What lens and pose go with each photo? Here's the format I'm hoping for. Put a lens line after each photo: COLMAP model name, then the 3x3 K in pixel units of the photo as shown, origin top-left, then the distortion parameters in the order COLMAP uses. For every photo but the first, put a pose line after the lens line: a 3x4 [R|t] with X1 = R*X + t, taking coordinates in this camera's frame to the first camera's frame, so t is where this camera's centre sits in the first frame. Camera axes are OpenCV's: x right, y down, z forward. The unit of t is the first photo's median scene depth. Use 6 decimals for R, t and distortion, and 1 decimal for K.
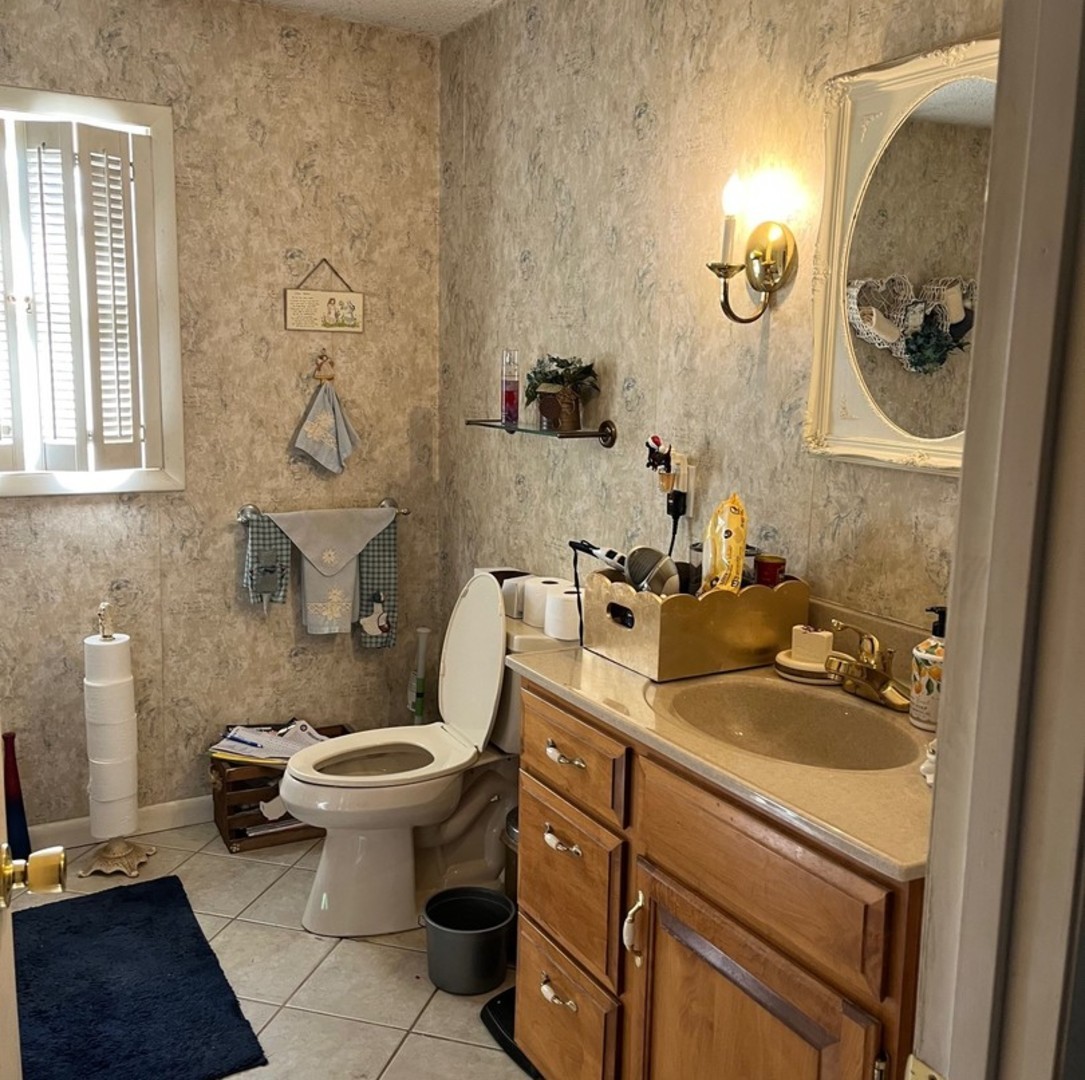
lens RADIAL K [[1123.5, 0, 542.5], [0, 1123.5, 540.0], [0, 0, 1]] dist [0.013846, 0.025870]
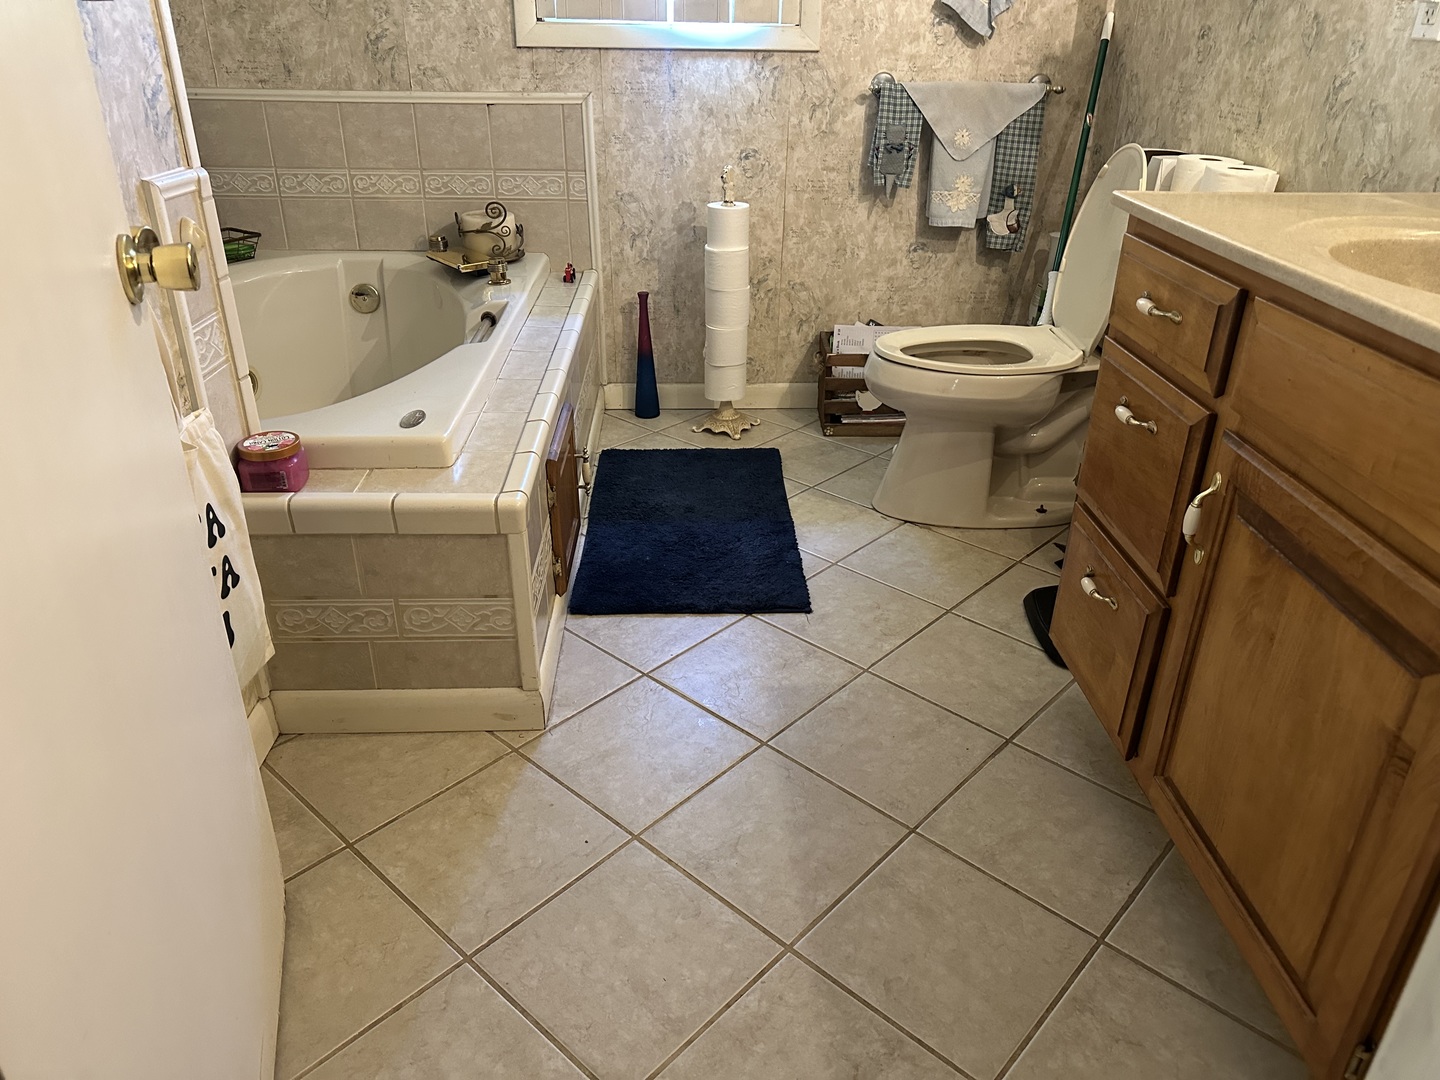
lens RADIAL K [[1039.3, 0, 720.8], [0, 1039.3, 554.7], [0, 0, 1]] dist [0.009150, -0.001471]
pose [[0.891679, 0.199519, -0.406325, 0.048419], [-0.072045, 0.948734, 0.307756, 0.094979], [0.446898, -0.245146, 0.860340, 0.110004]]
